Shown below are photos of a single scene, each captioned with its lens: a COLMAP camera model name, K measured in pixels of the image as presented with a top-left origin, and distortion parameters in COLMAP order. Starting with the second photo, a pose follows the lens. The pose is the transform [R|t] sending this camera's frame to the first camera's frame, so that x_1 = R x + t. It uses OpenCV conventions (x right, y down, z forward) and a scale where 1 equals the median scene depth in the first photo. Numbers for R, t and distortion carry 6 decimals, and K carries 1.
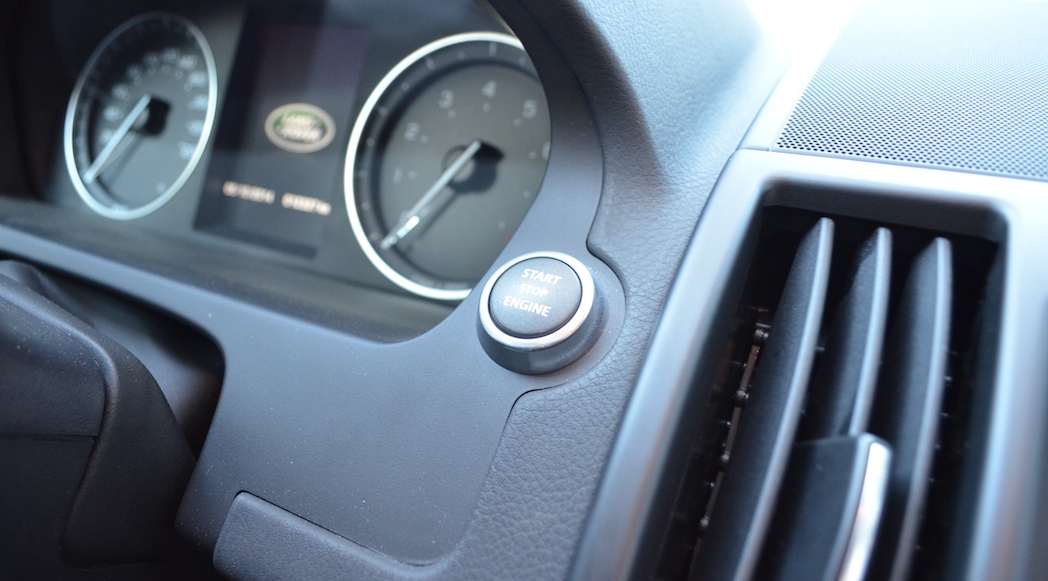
lens RADIAL K [[789.6, 0, 528.2], [0, 789.6, 291.5], [0, 0, 1]] dist [-0.002862, -0.000074]
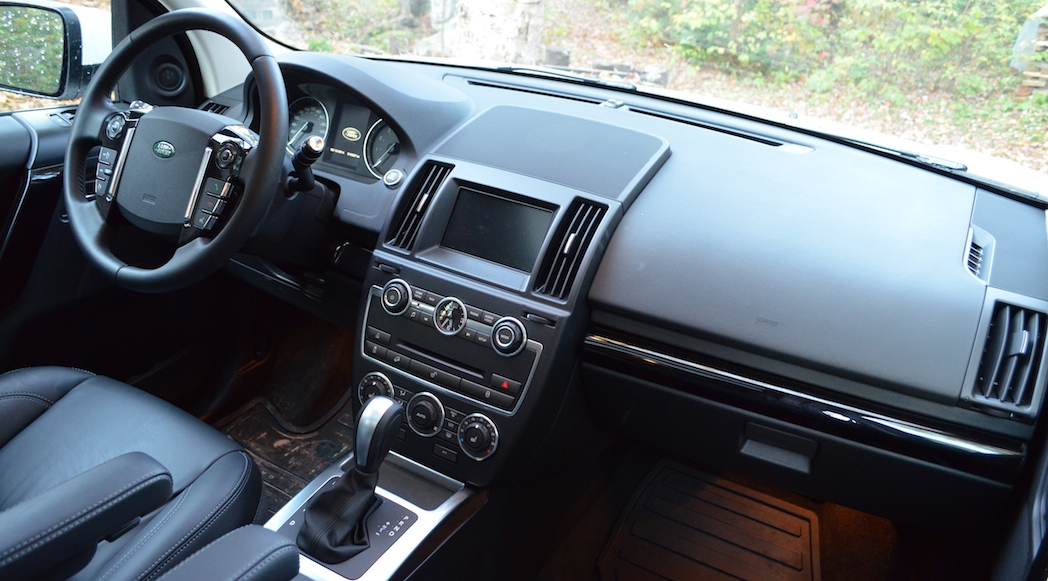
lens RADIAL K [[789.6, 0, 519.6], [0, 789.6, 291.7], [0, 0, 1]] dist [-0.002862, -0.000074]
pose [[0.999117, 0.026466, -0.032625, 0.661440], [-0.022709, 0.993609, 0.110570, 0.103555], [0.035343, -0.109731, 0.993333, -2.829585]]
